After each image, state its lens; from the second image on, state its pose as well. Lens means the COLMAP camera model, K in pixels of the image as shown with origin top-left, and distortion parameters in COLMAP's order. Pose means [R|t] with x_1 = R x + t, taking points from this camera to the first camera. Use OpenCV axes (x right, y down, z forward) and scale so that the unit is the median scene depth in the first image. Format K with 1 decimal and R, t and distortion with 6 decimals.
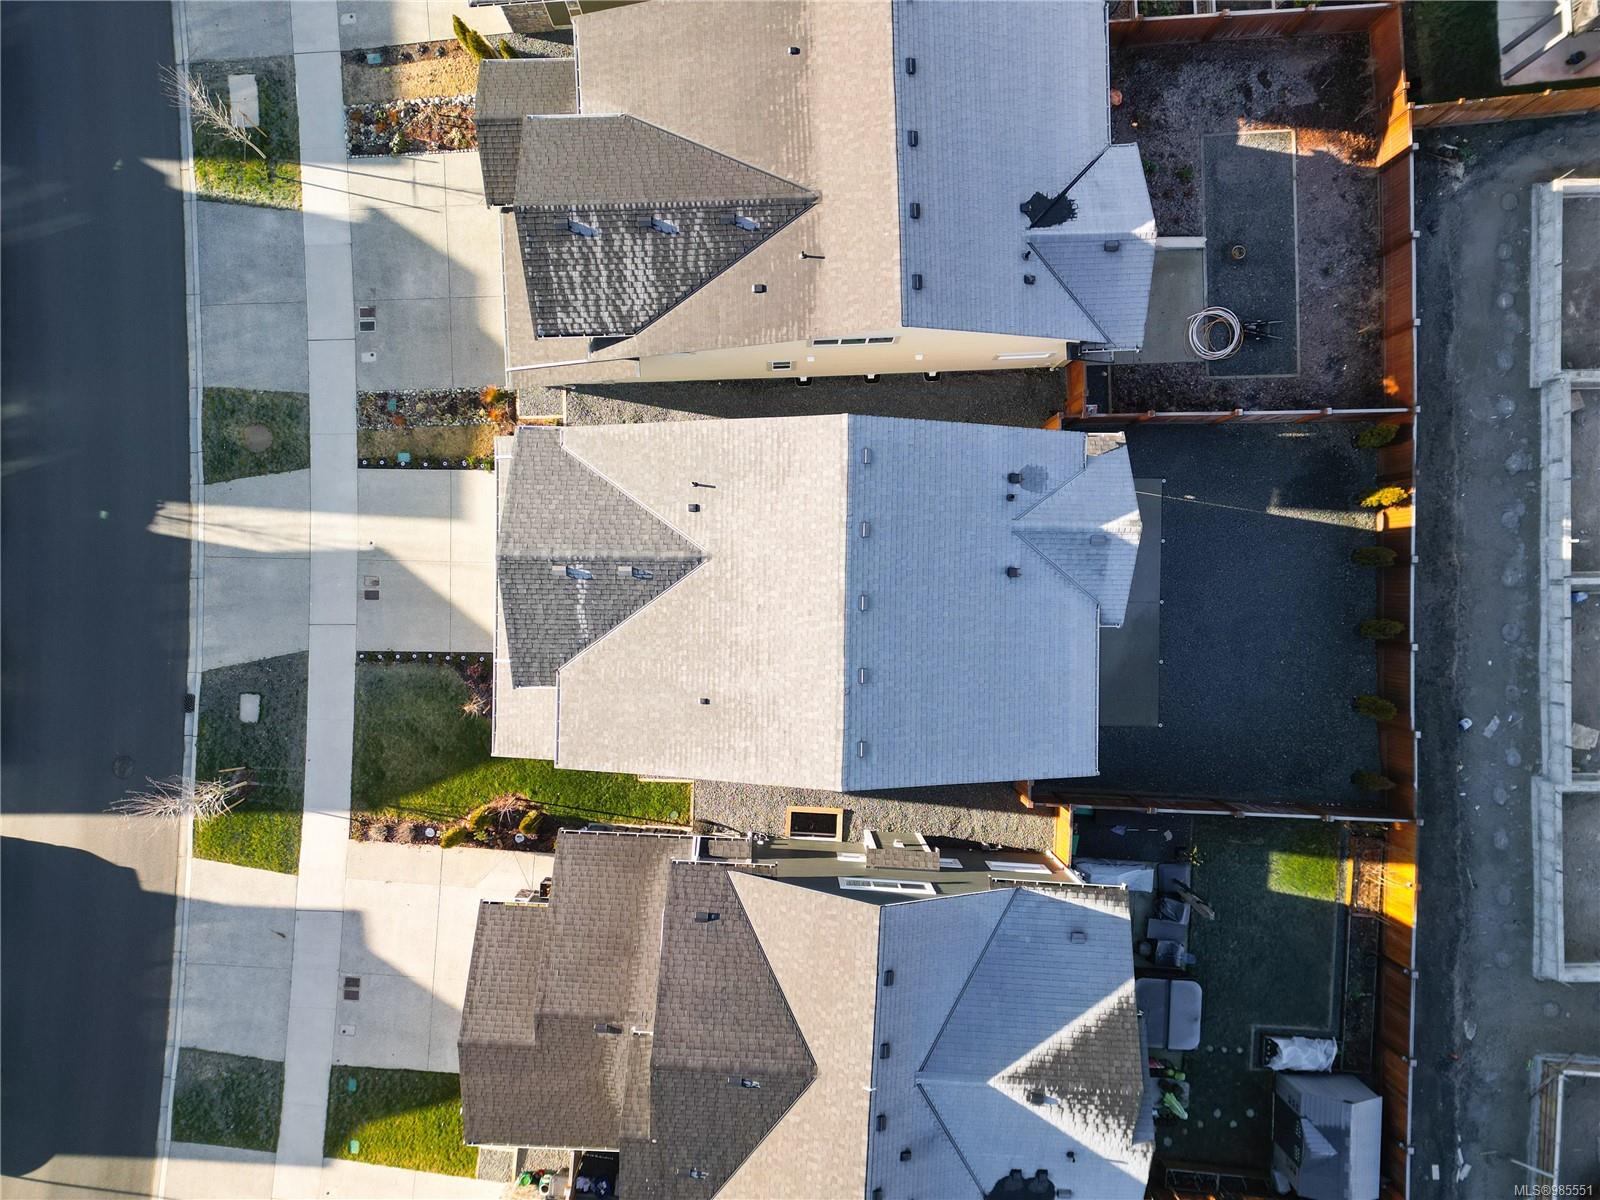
lens RADIAL K [[1099.2, 0, 800.0], [0, 1099.2, 600.0], [0, 0, 1]] dist [0.097318, -0.093633]
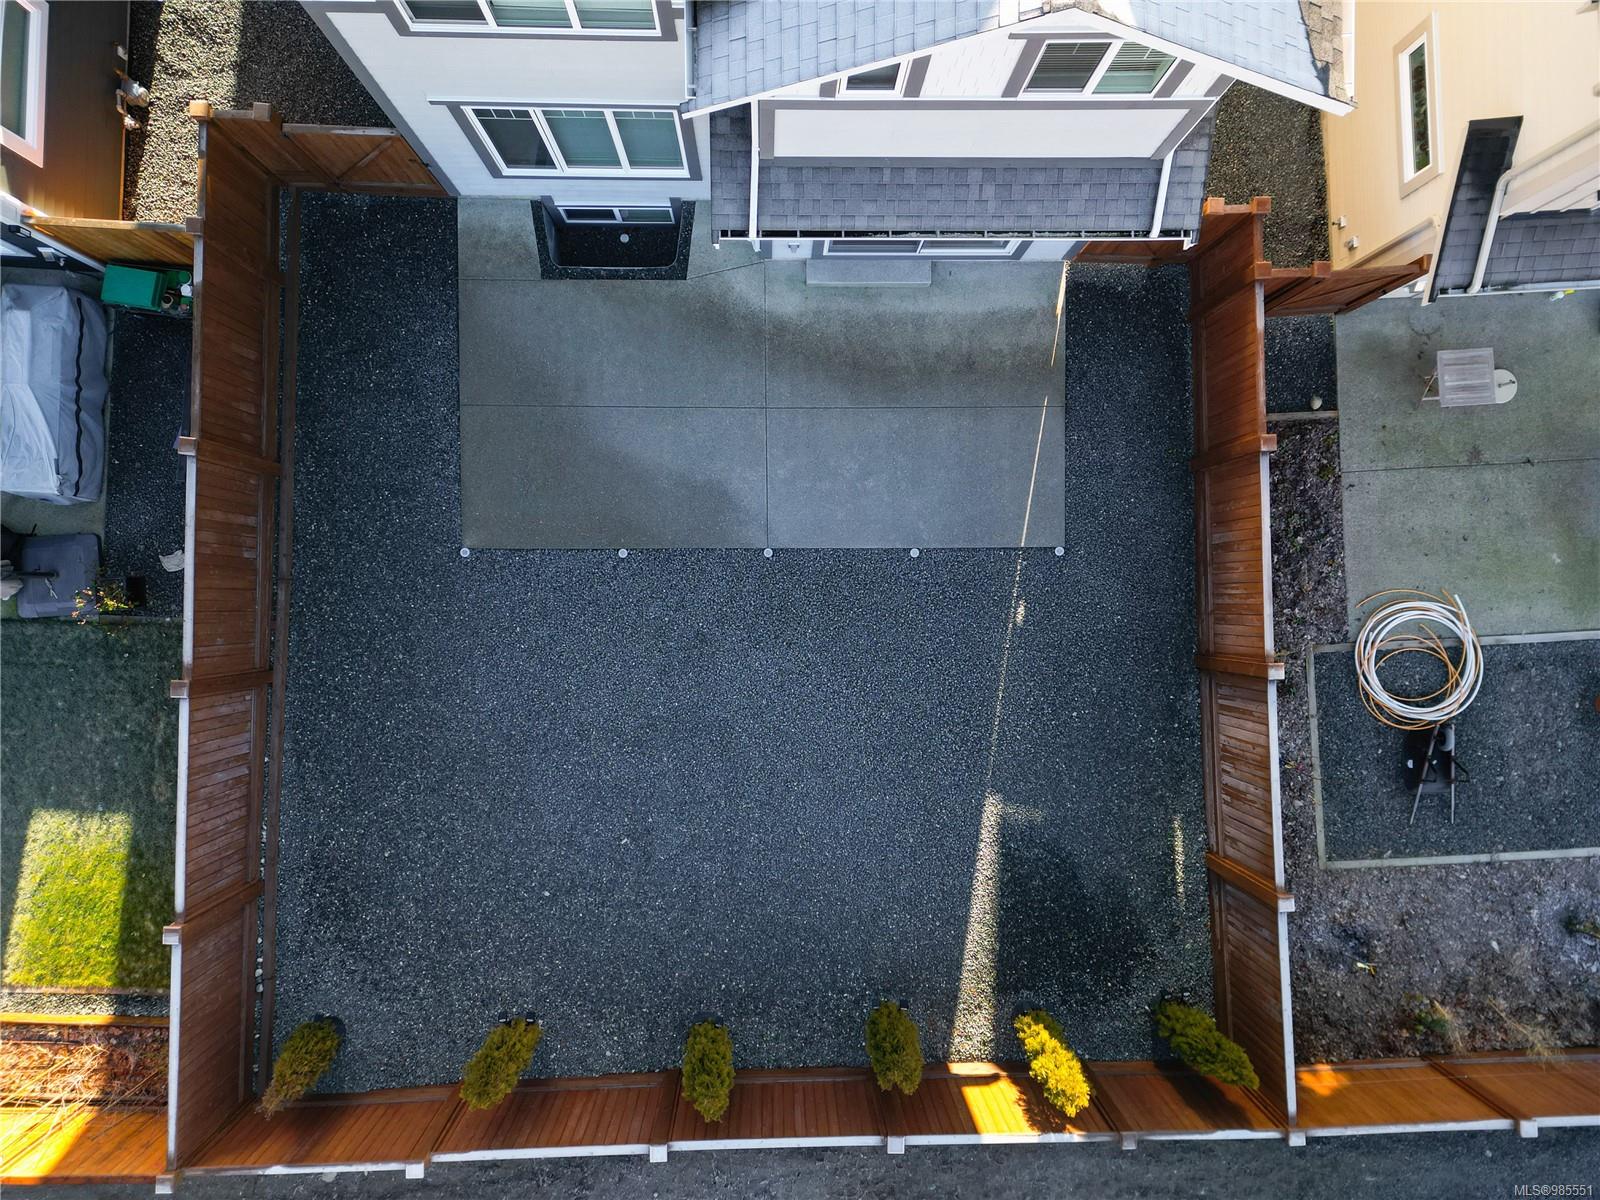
lens RADIAL K [[1117.0, 0, 800.0], [0, 1117.0, 600.0], [0, 0, 1]] dist [0.105519, -0.114388]
pose [[0.013871, 0.999844, -0.010943, 0.350329], [-0.999038, 0.013403, -0.041757, 0.008111], [-0.041603, 0.011512, 0.999068, 0.587889]]
